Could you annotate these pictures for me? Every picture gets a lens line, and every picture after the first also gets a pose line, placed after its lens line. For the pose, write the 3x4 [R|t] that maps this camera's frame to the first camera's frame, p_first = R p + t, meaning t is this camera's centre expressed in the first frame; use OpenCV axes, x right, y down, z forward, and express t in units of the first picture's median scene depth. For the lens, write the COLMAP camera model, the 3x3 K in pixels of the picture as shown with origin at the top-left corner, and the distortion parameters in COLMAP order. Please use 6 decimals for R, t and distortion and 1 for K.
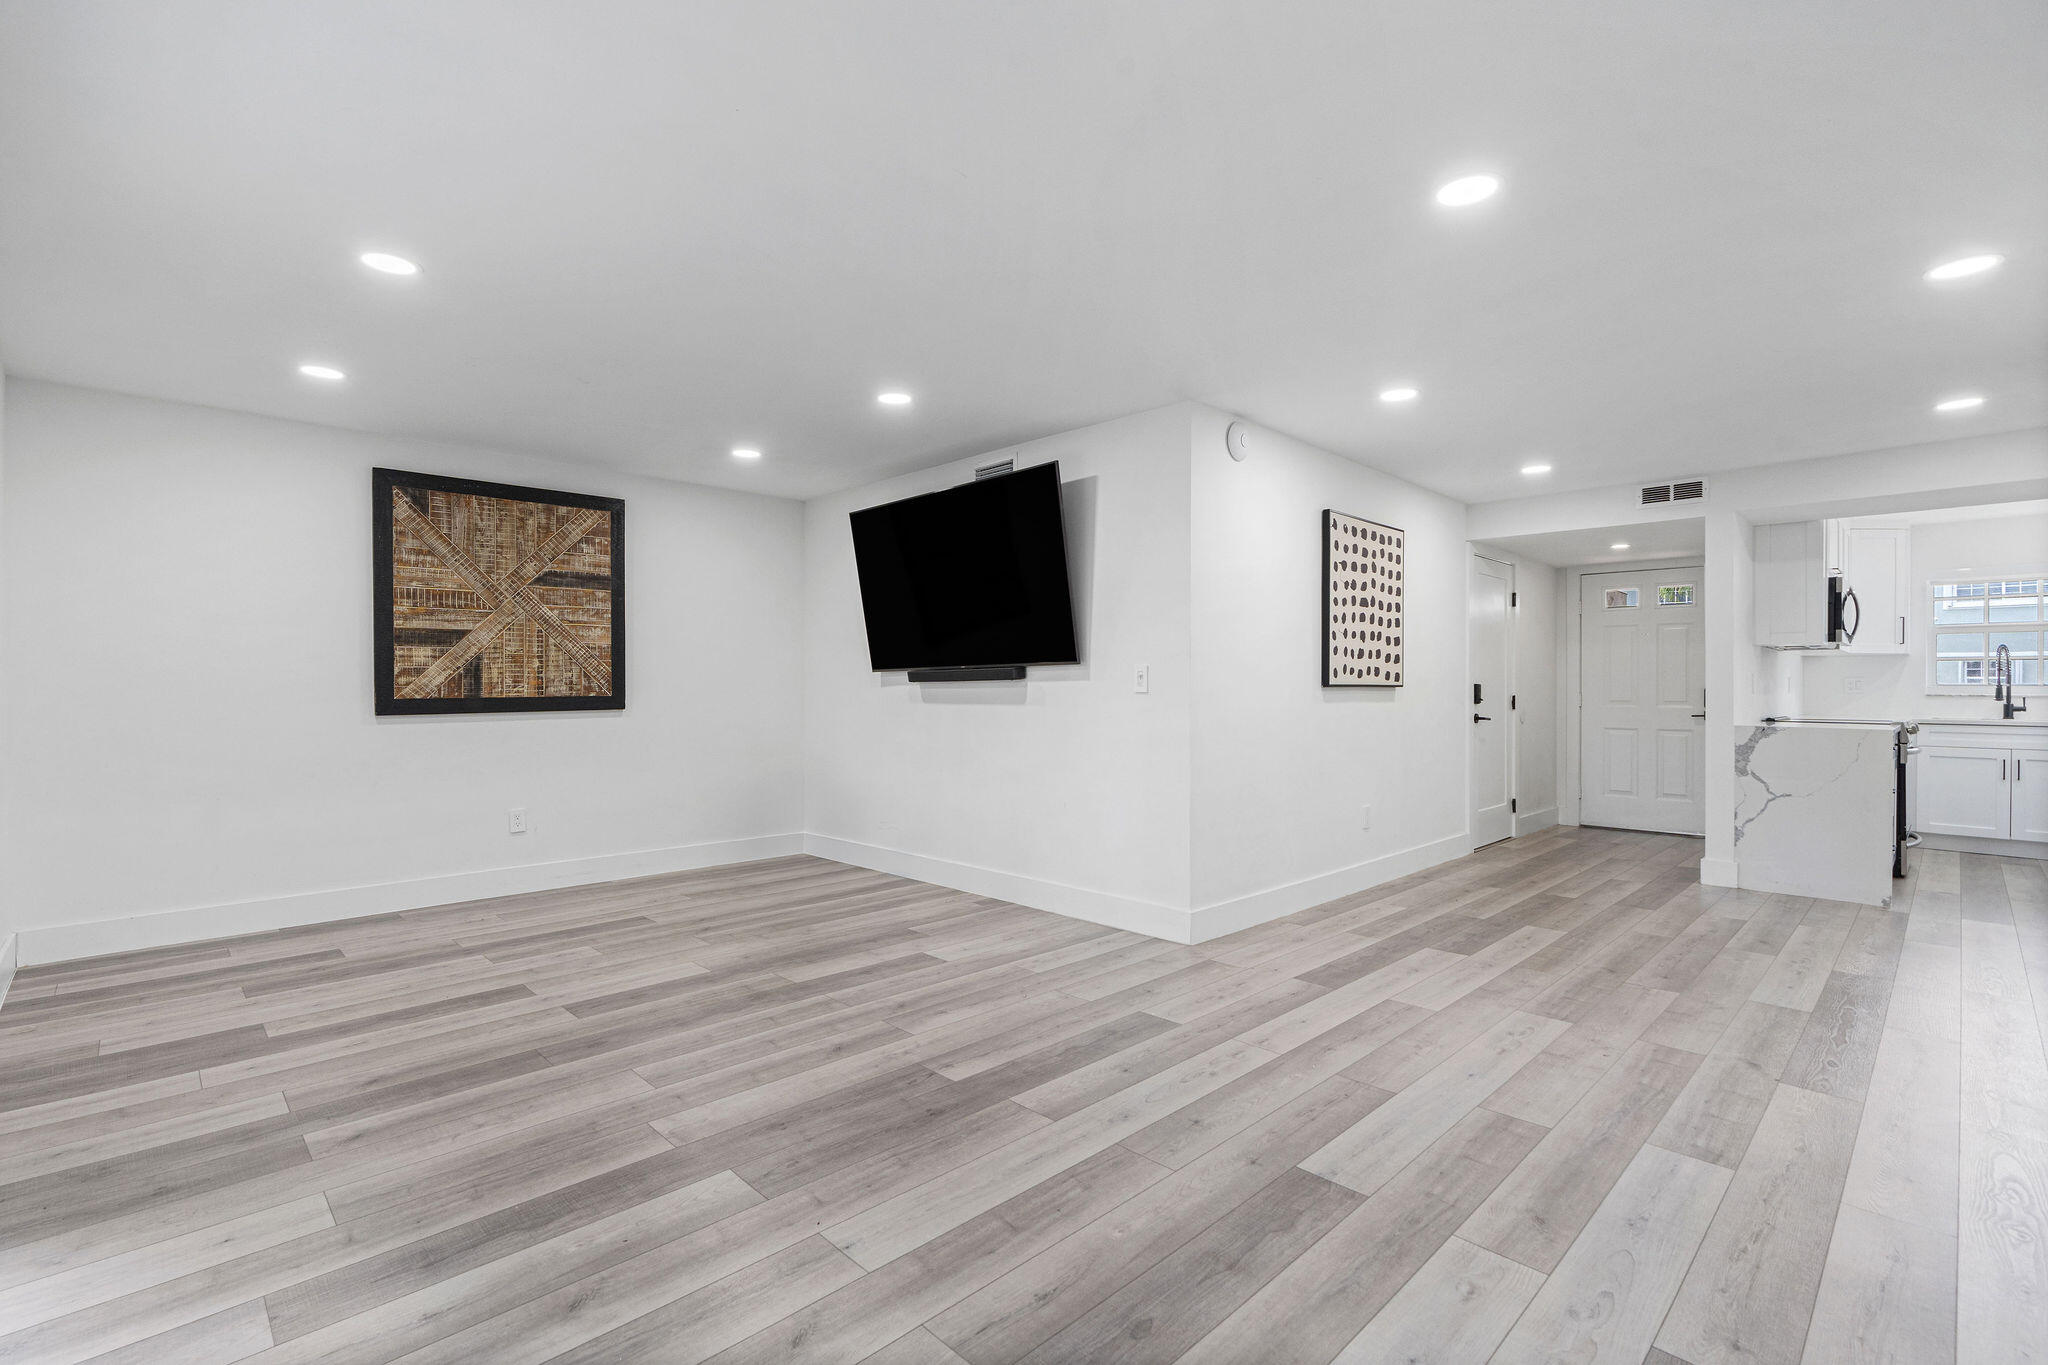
lens RADIAL K [[928.9, 0, 1018.8], [0, 928.9, 686.3], [0, 0, 1]] dist [-0.006232, 0.001103]
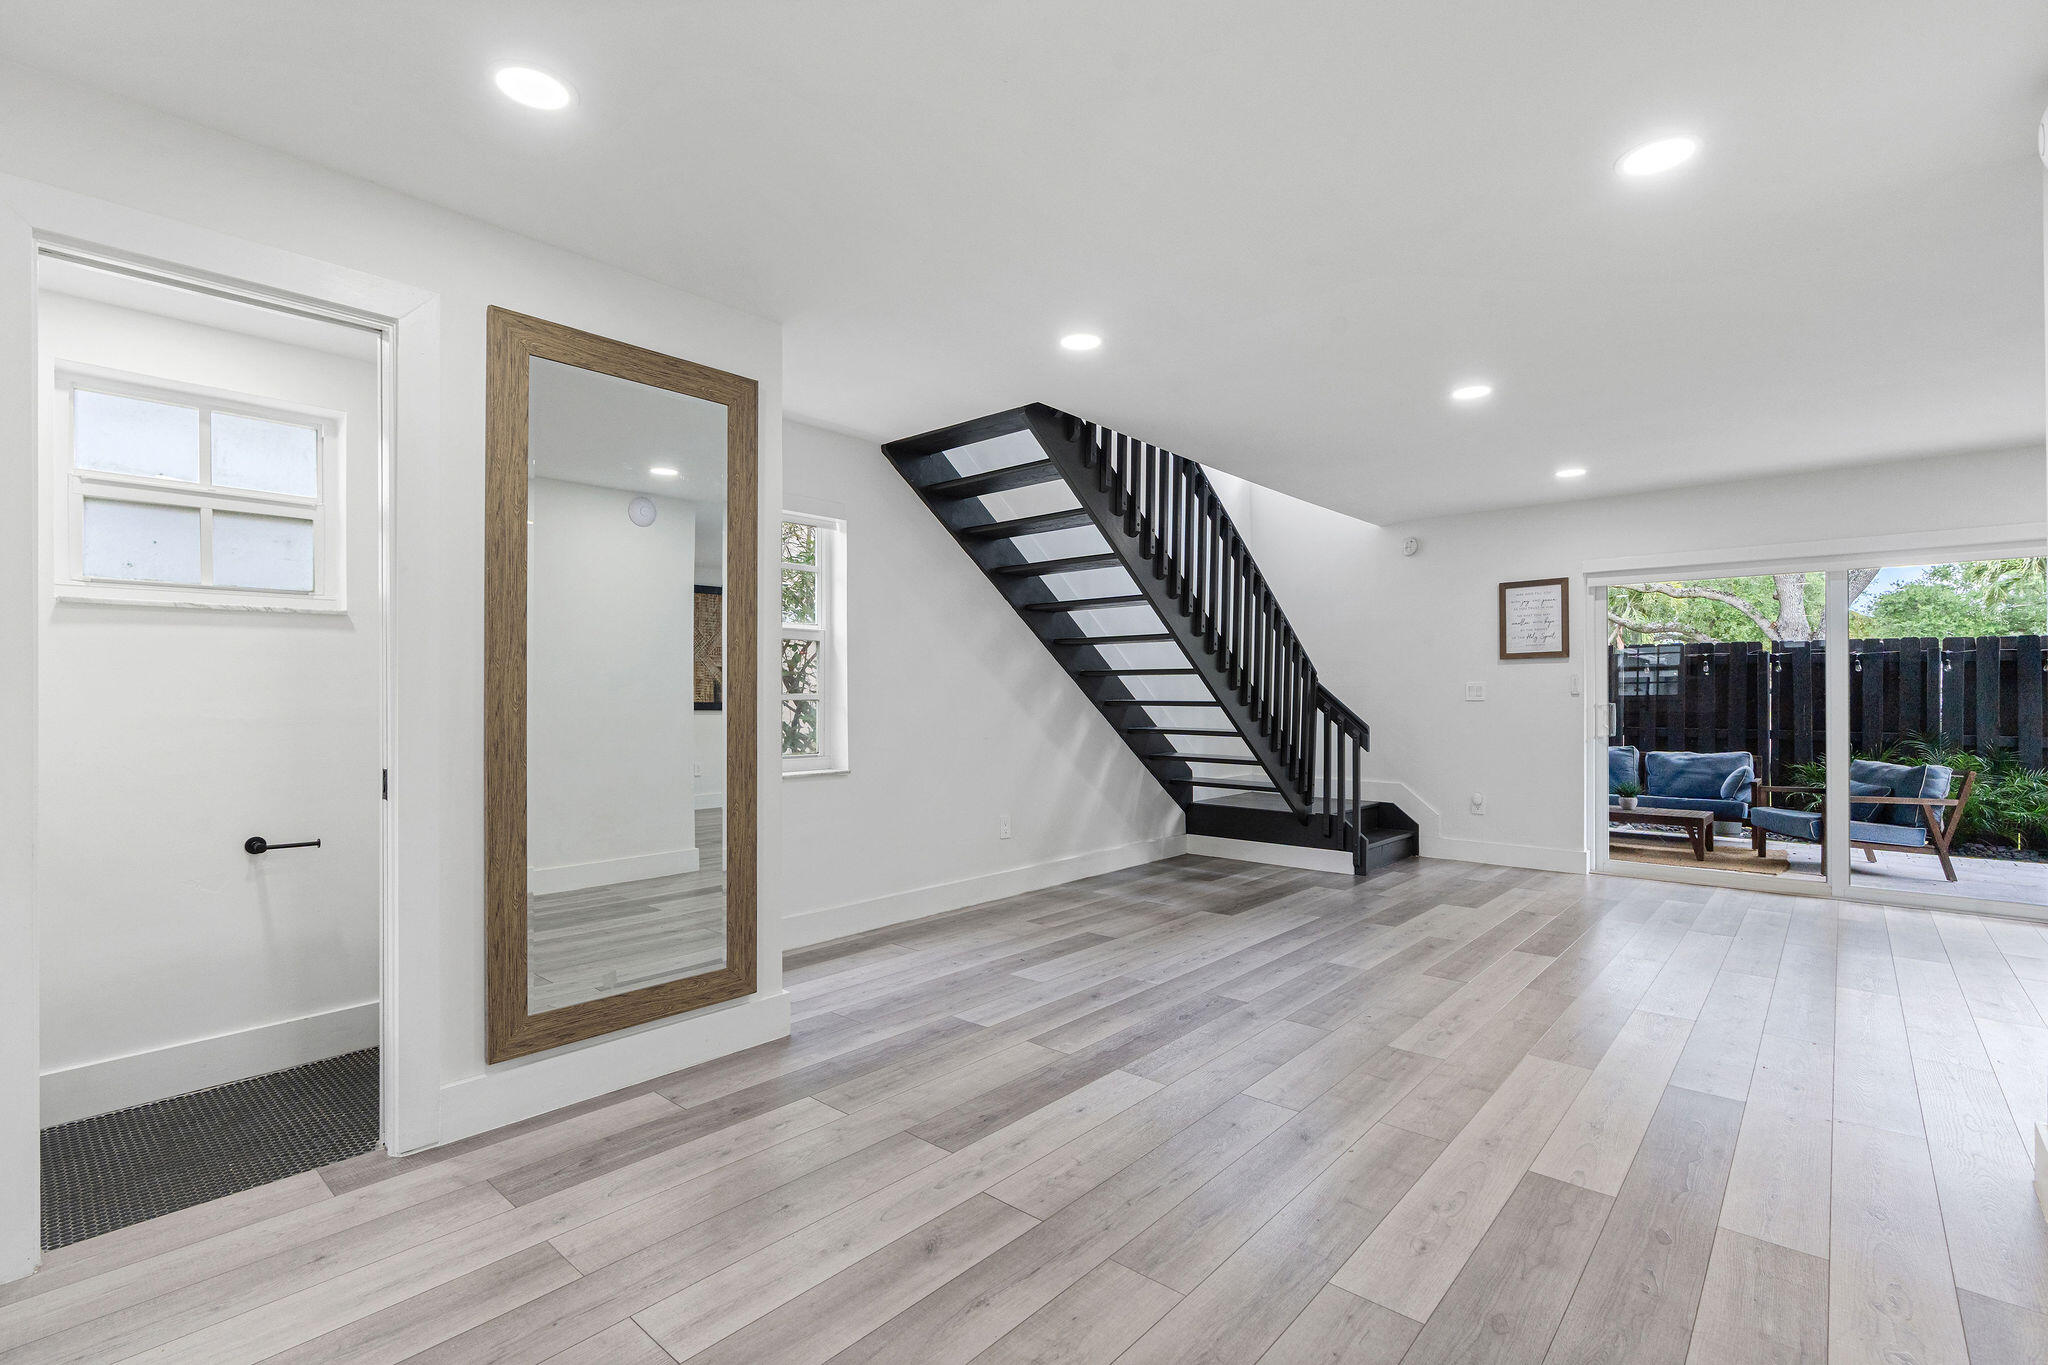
lens RADIAL K [[924.8, 0, 1029.2], [0, 924.8, 680.2], [0, 0, 1]] dist [-0.007300, -0.000112]
pose [[-0.996929, -0.001156, -0.078297, 0.695162], [0.000292, 0.999829, -0.018480, 0.000706], [0.078305, -0.018446, -0.996759, 1.285678]]
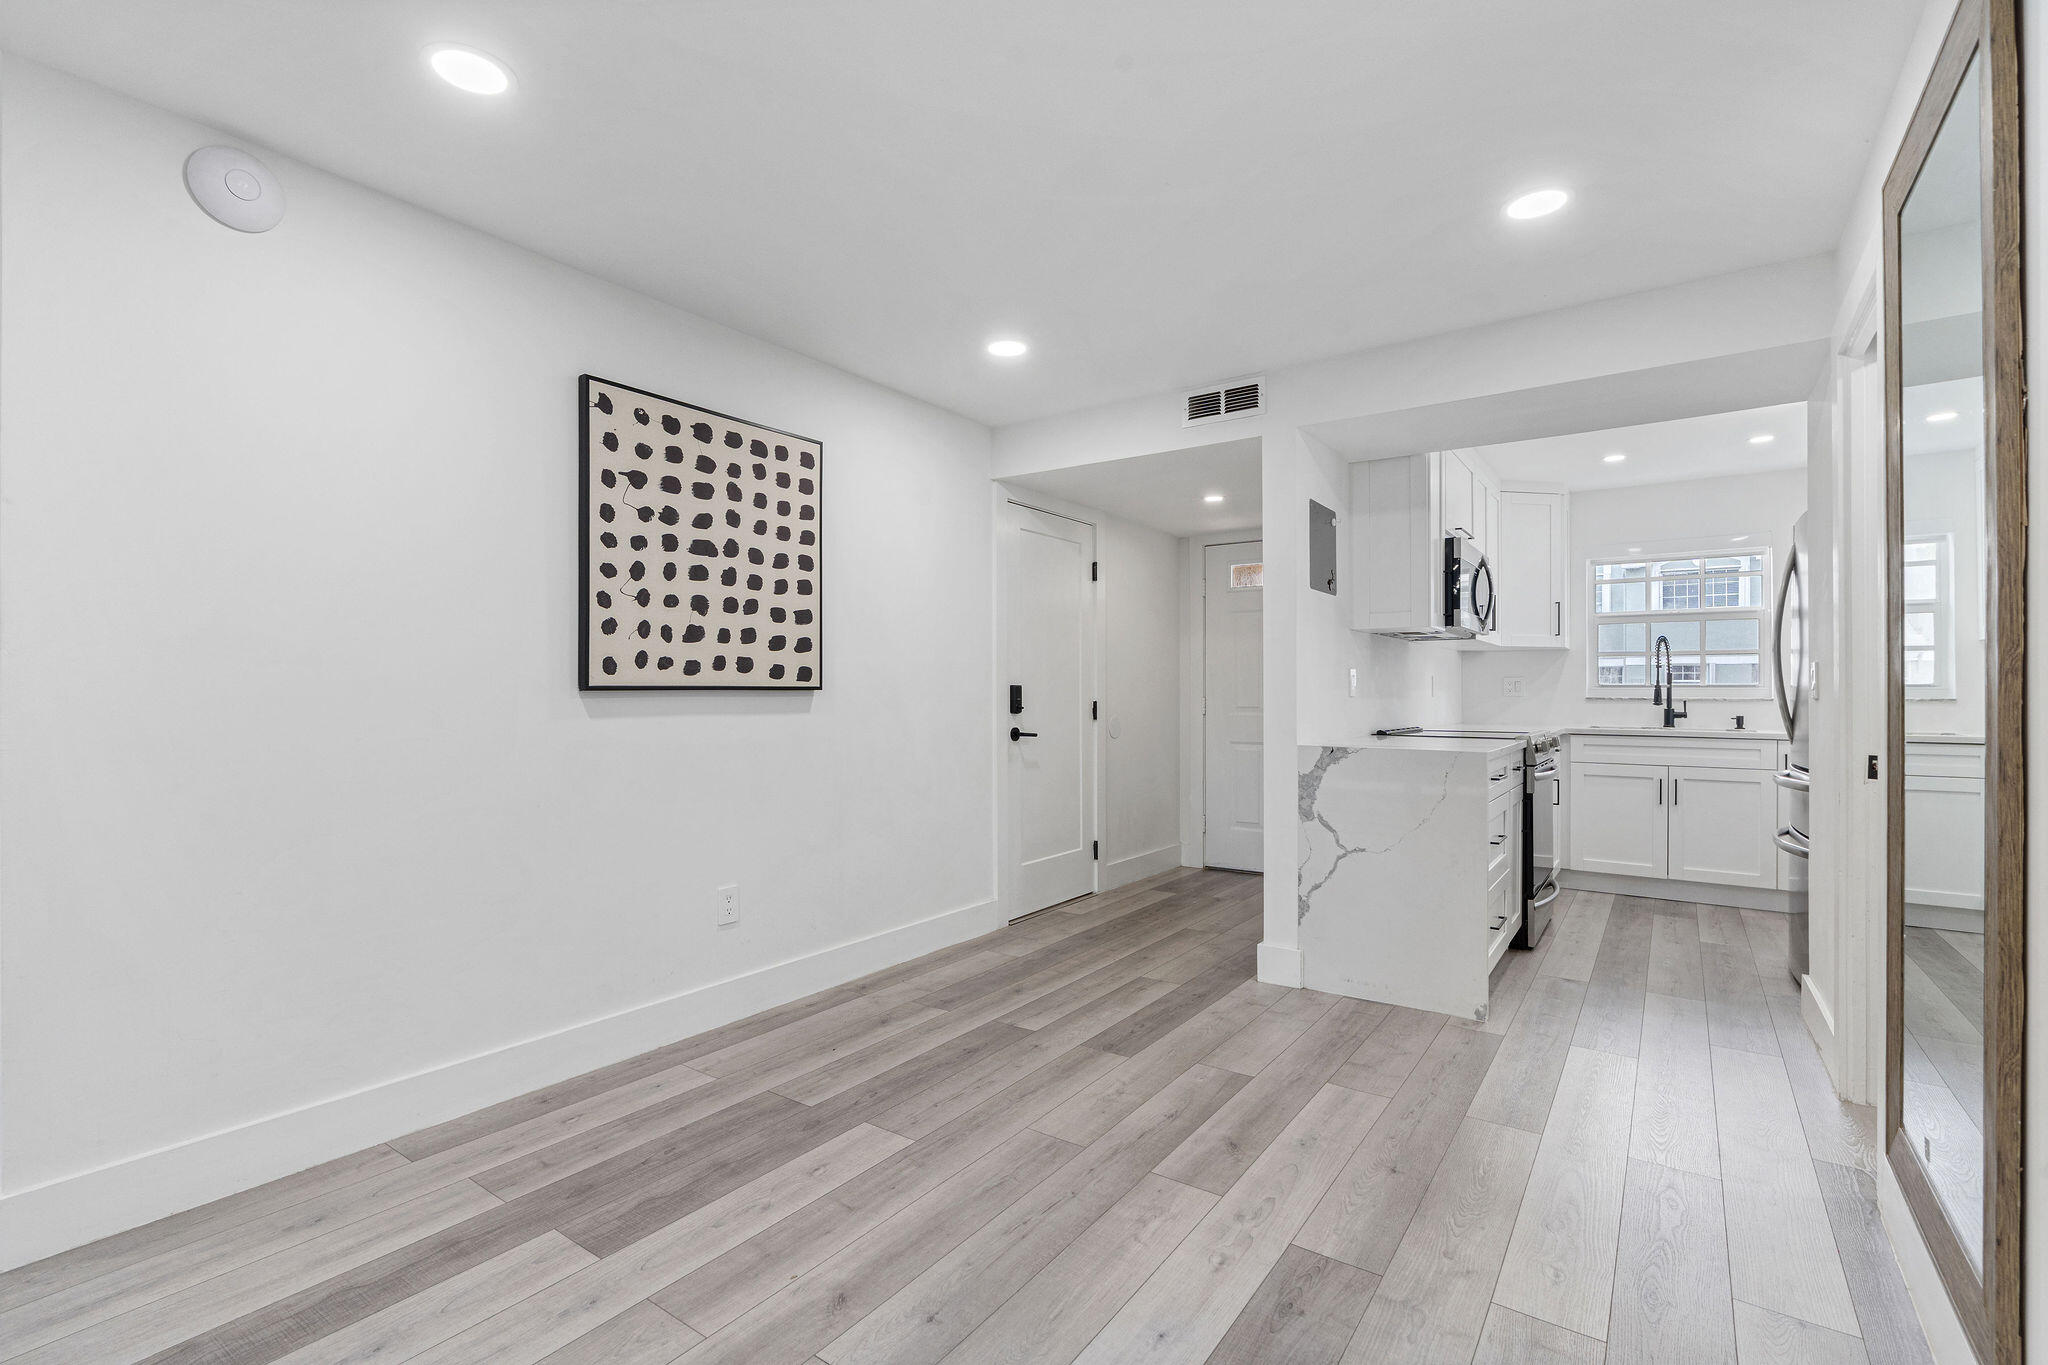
lens RADIAL K [[926.3, 0, 1023.4], [0, 926.3, 692.2], [0, 0, 1]] dist [-0.003758, 0.000428]
pose [[0.984111, -0.002789, 0.177534, 0.511780], [0.002324, 0.999993, 0.002825, 0.000857], [-0.177540, -0.002368, 0.984111, 0.416460]]
